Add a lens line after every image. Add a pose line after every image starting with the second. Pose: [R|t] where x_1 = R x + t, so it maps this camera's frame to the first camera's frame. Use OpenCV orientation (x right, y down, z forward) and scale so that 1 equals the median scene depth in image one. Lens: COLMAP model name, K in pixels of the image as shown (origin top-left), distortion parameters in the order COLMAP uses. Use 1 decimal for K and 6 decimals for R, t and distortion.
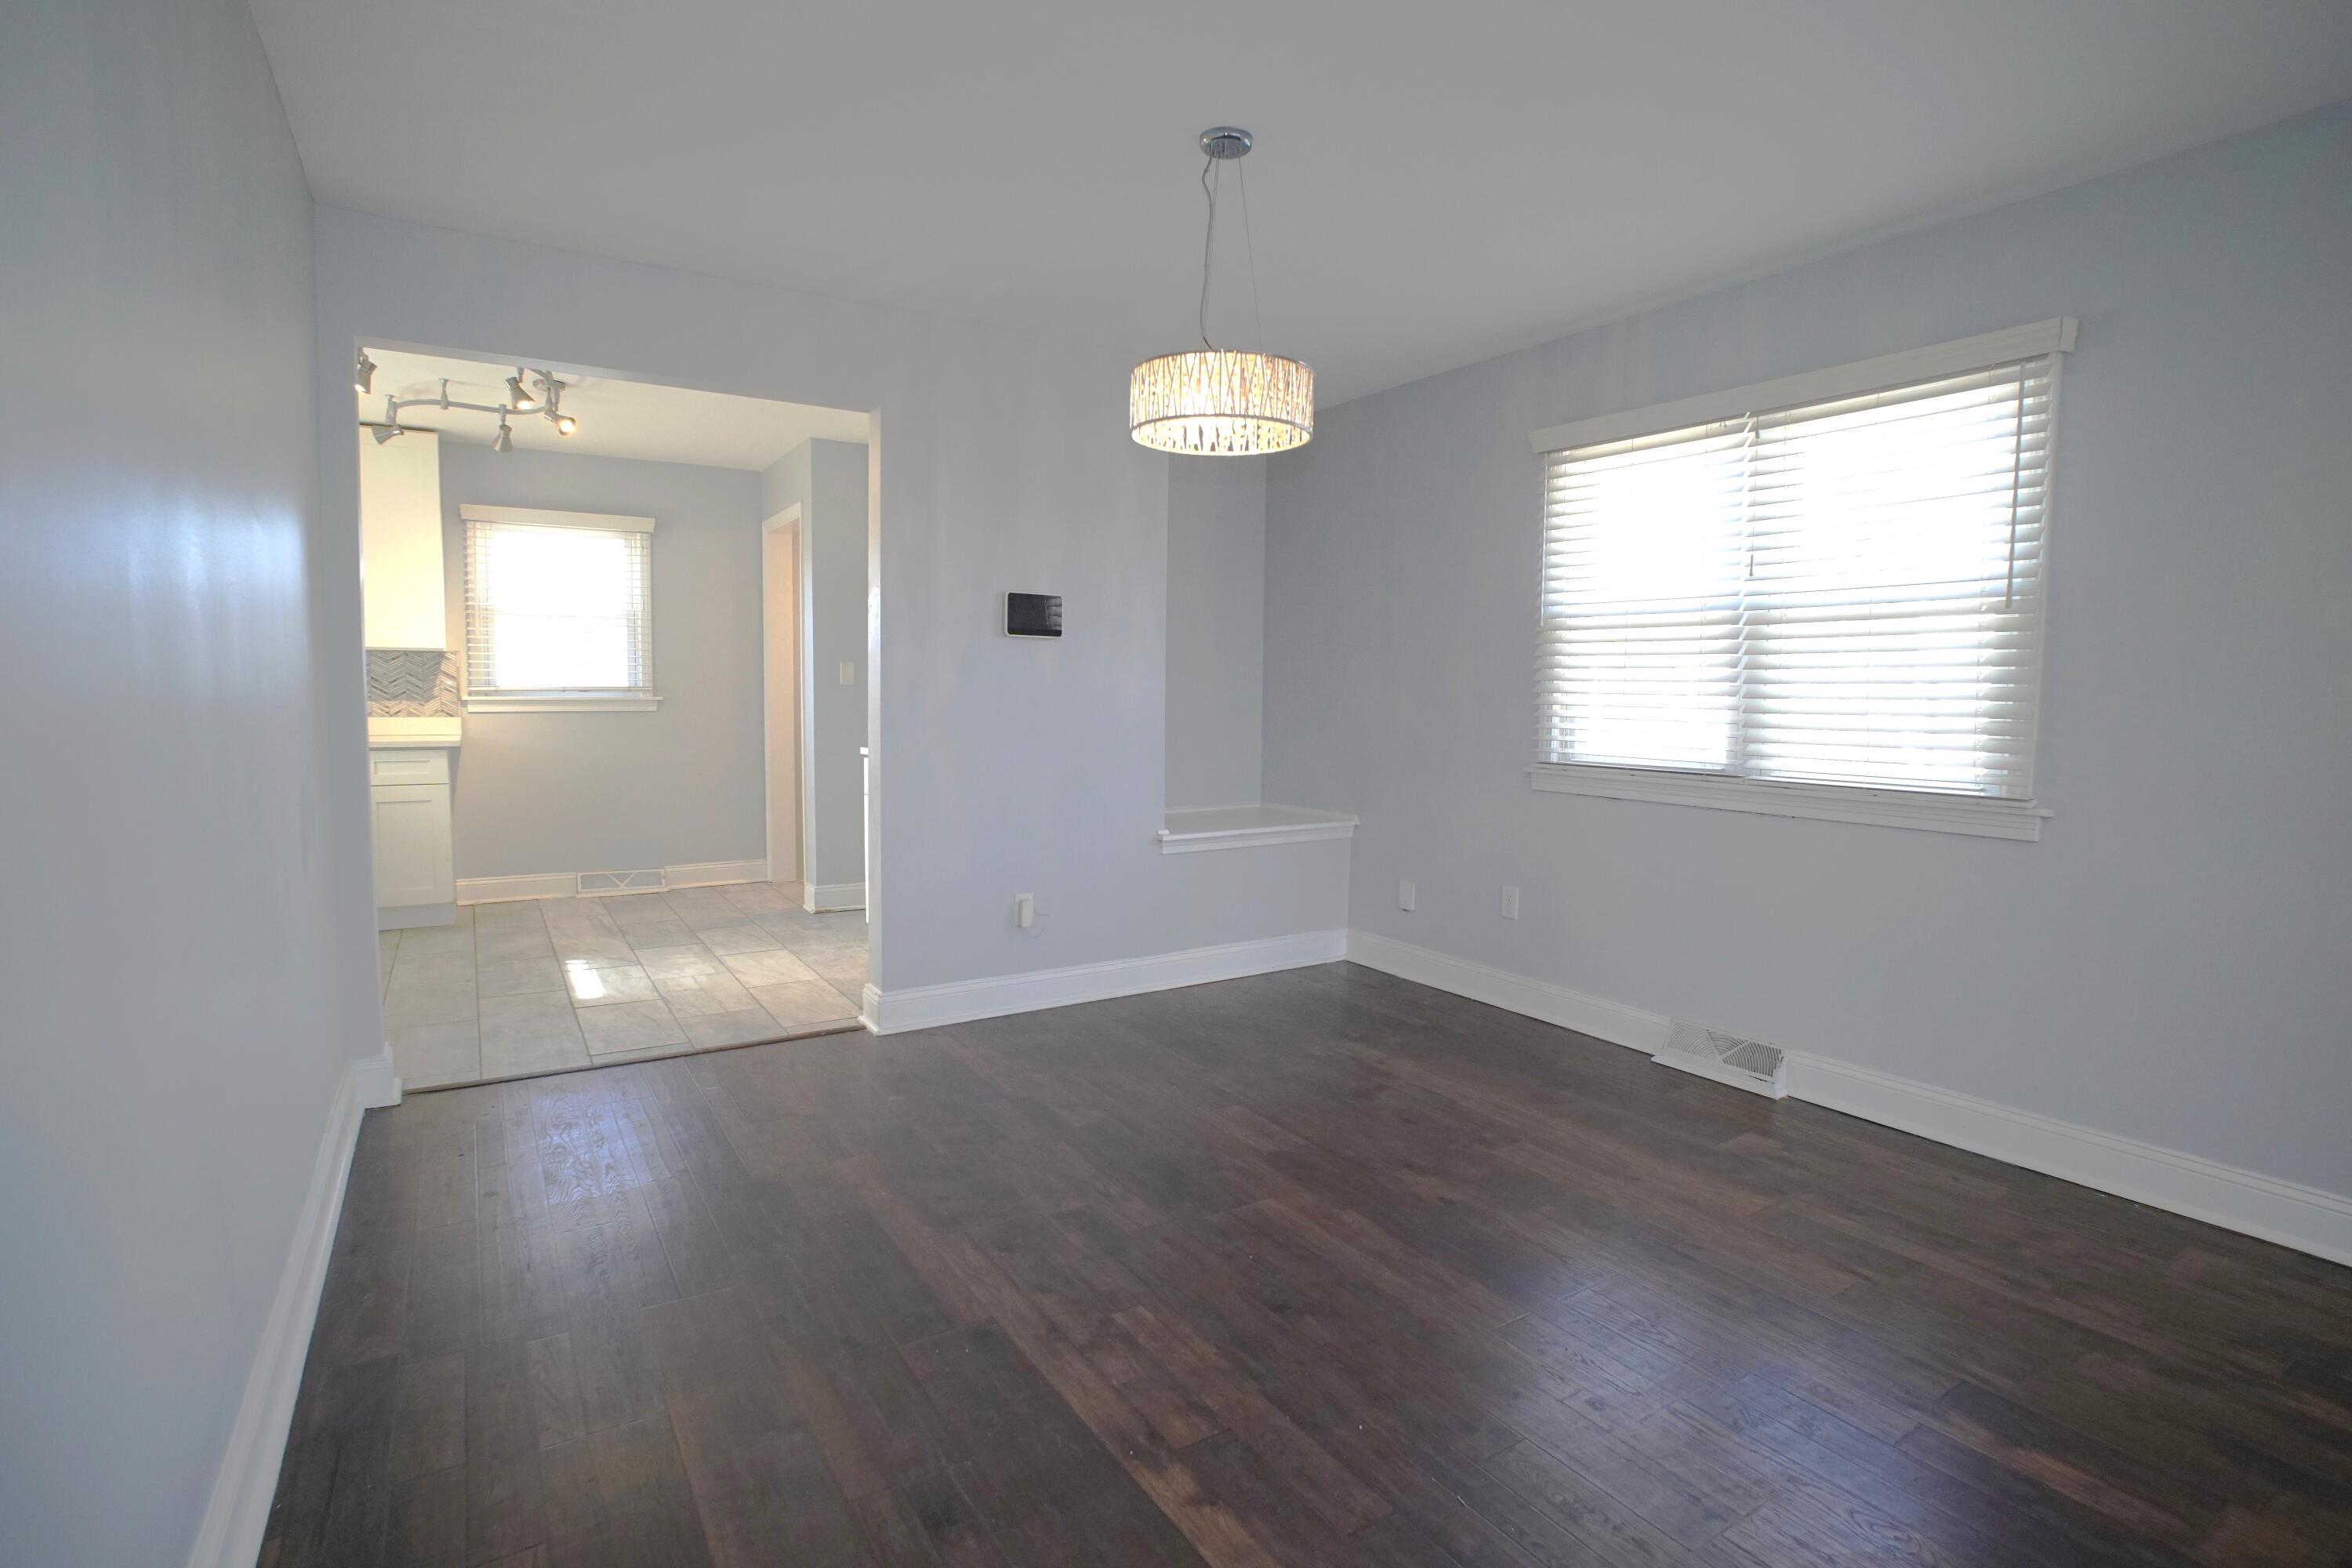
lens RADIAL K [[1132.8, 0, 1175.1], [0, 1132.8, 792.9], [0, 0, 1]] dist [-0.075440, 0.030629]
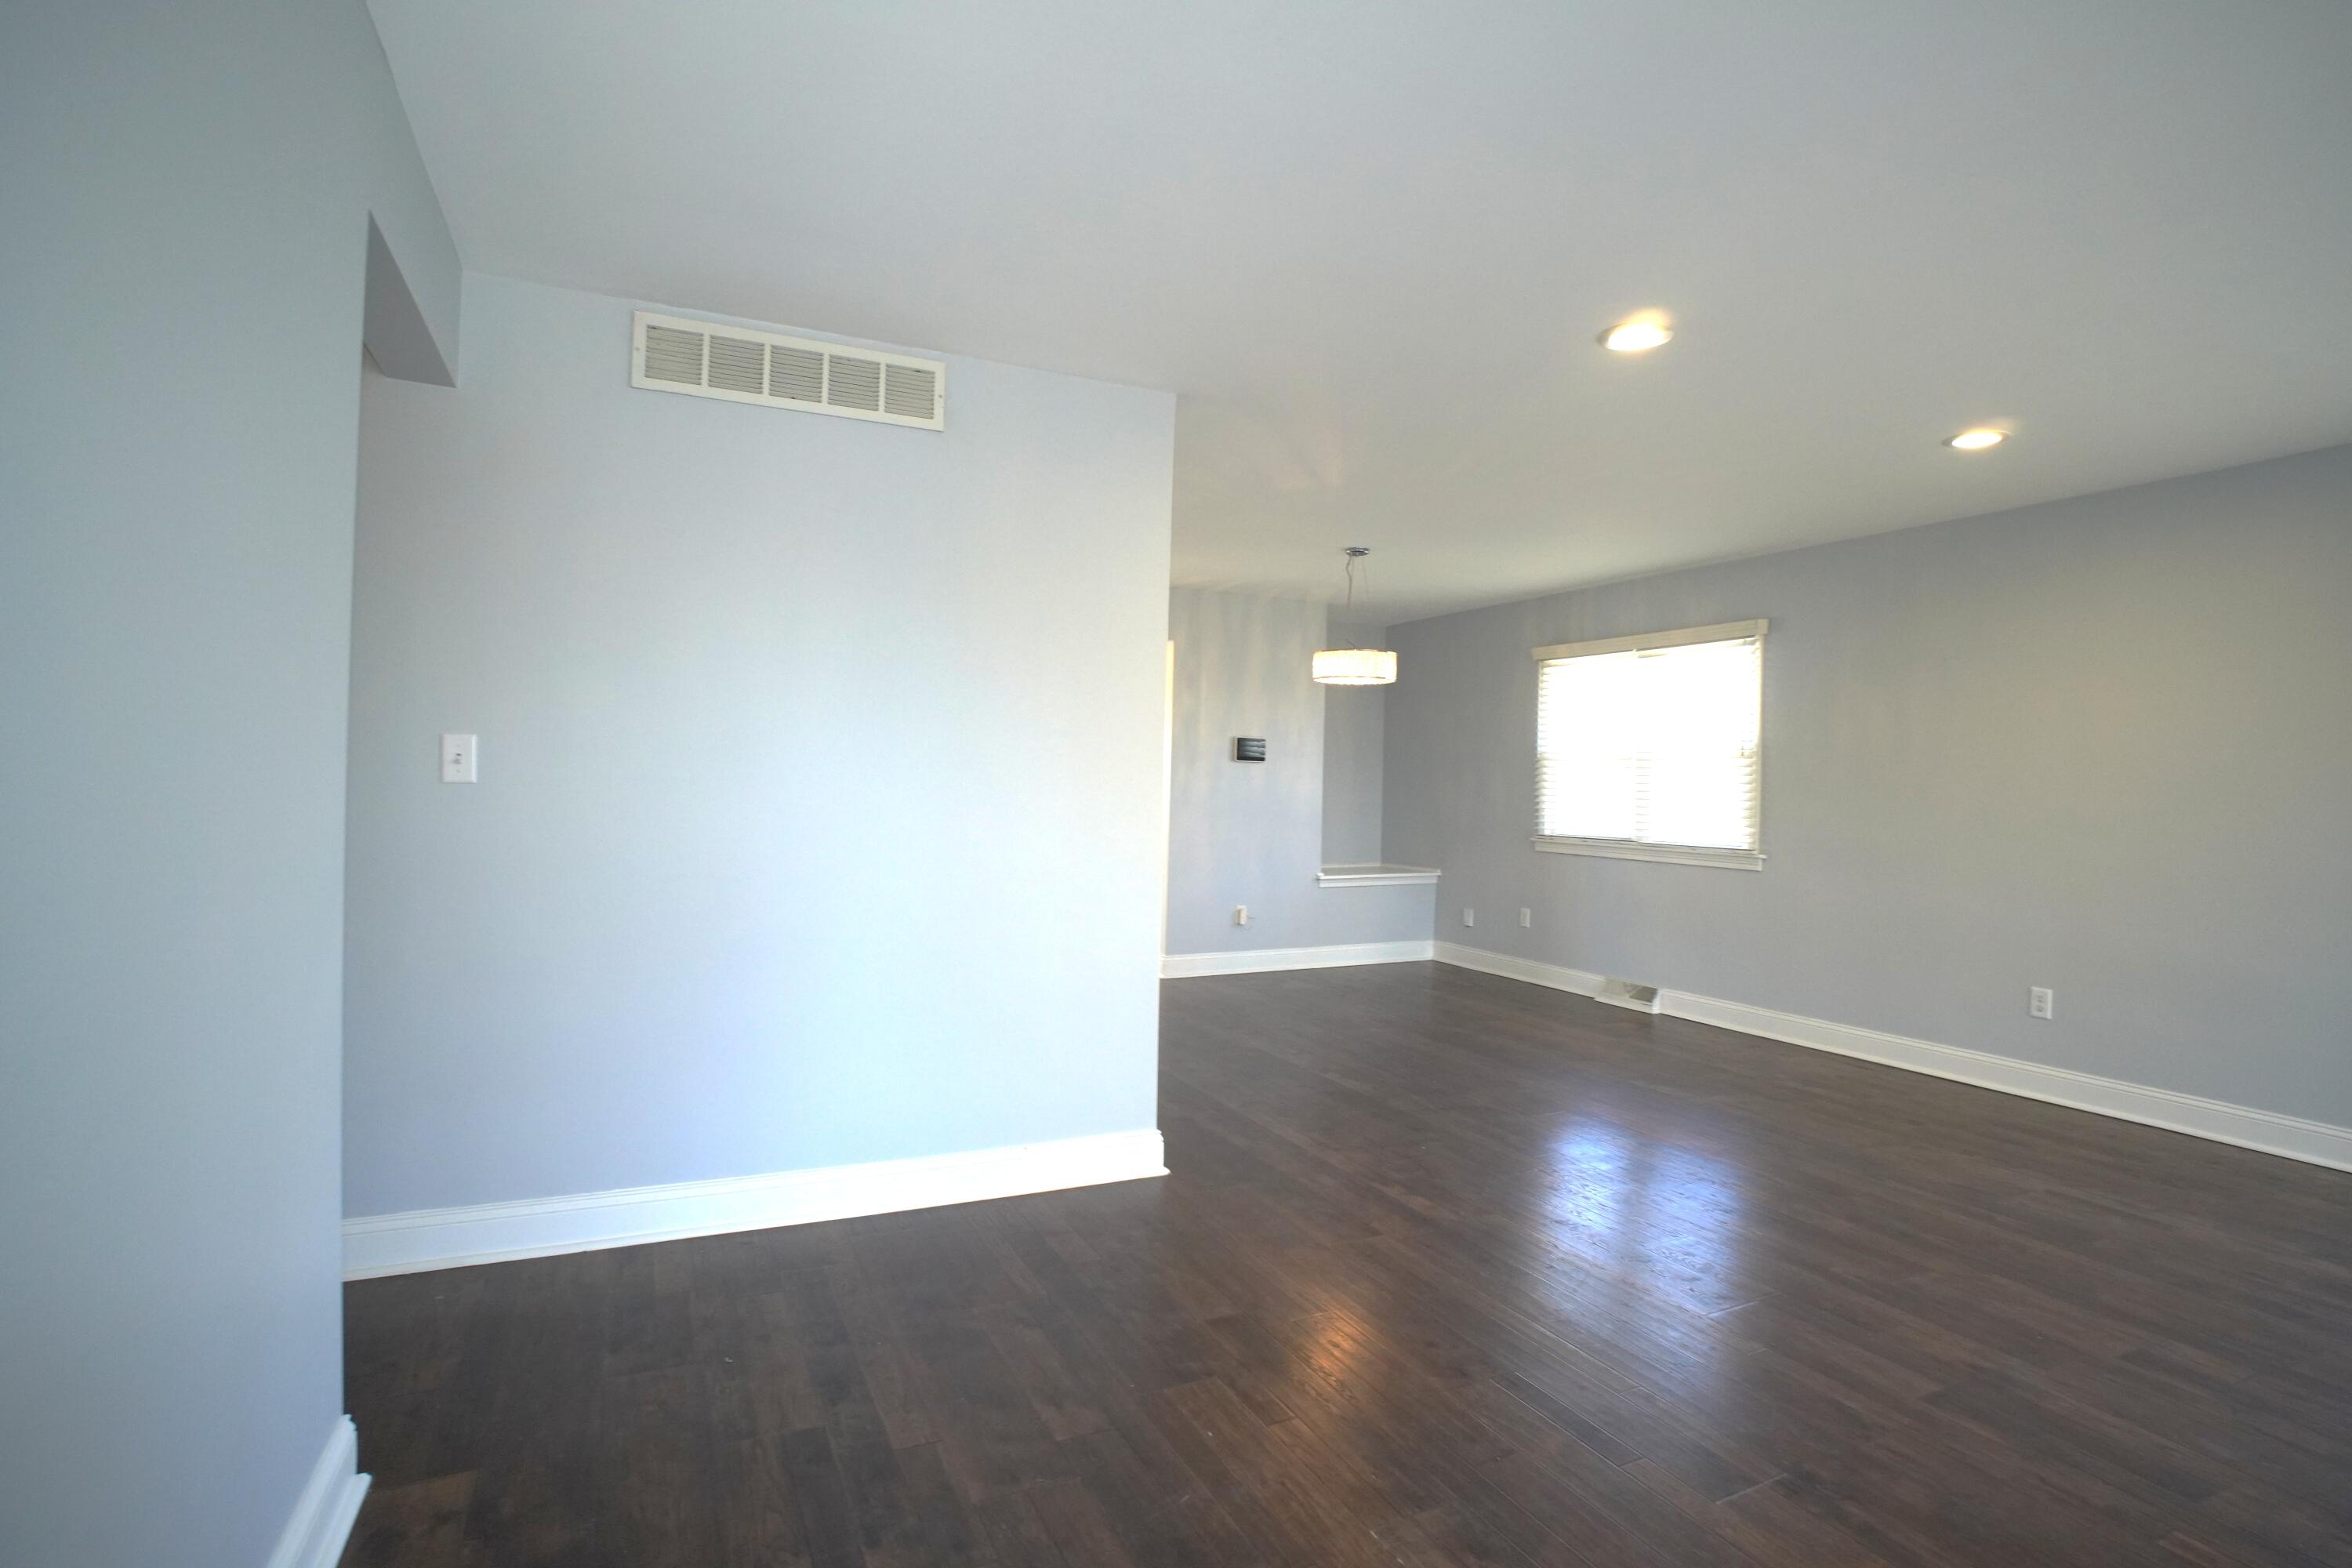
lens RADIAL K [[1132.8, 0, 1175.1], [0, 1132.8, 792.9], [0, 0, 1]] dist [-0.075440, 0.030629]
pose [[0.992201, 0.011604, -0.124105, -0.017202], [-0.022166, 0.996214, -0.084067, 0.057844], [0.122660, 0.086162, 0.988701, -0.698167]]
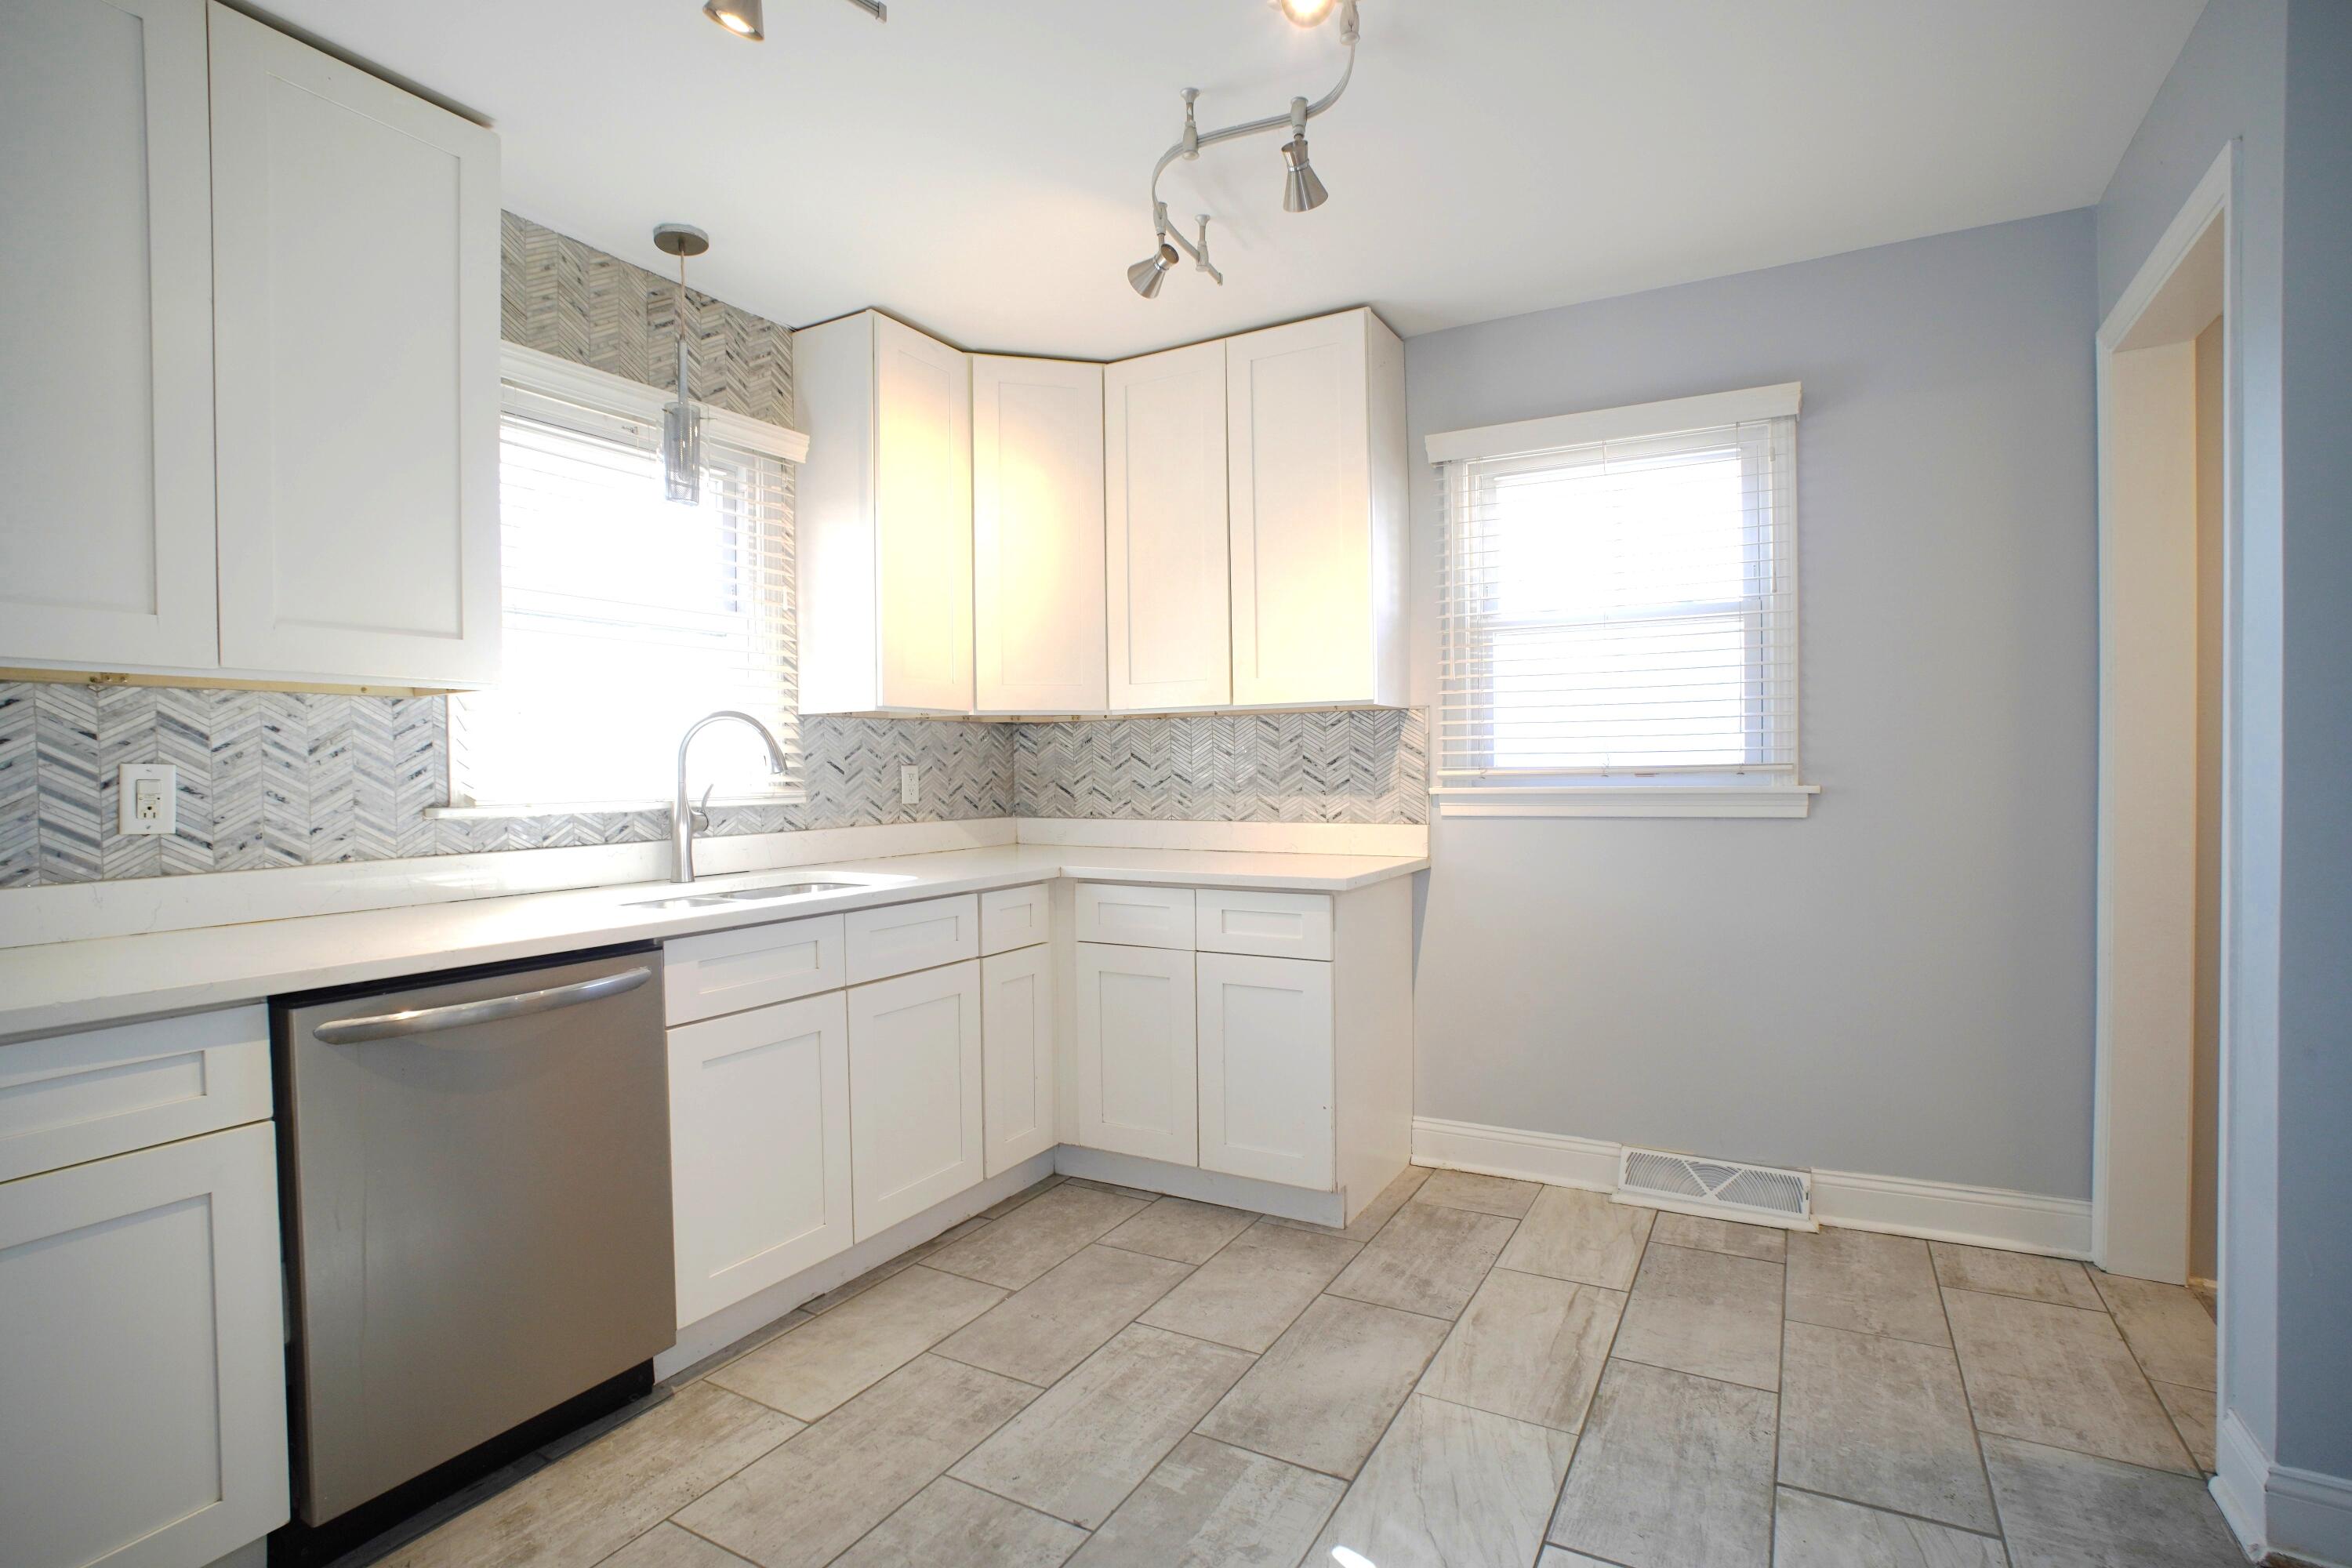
lens RADIAL K [[1132.8, 0, 1175.1], [0, 1132.8, 792.9], [0, 0, 1]] dist [-0.075440, 0.030629]
pose [[0.468018, -0.000105, -0.883719, -0.266787], [-0.059563, 0.997722, -0.031663, -0.074920], [0.881709, 0.067456, 0.466946, 0.790516]]
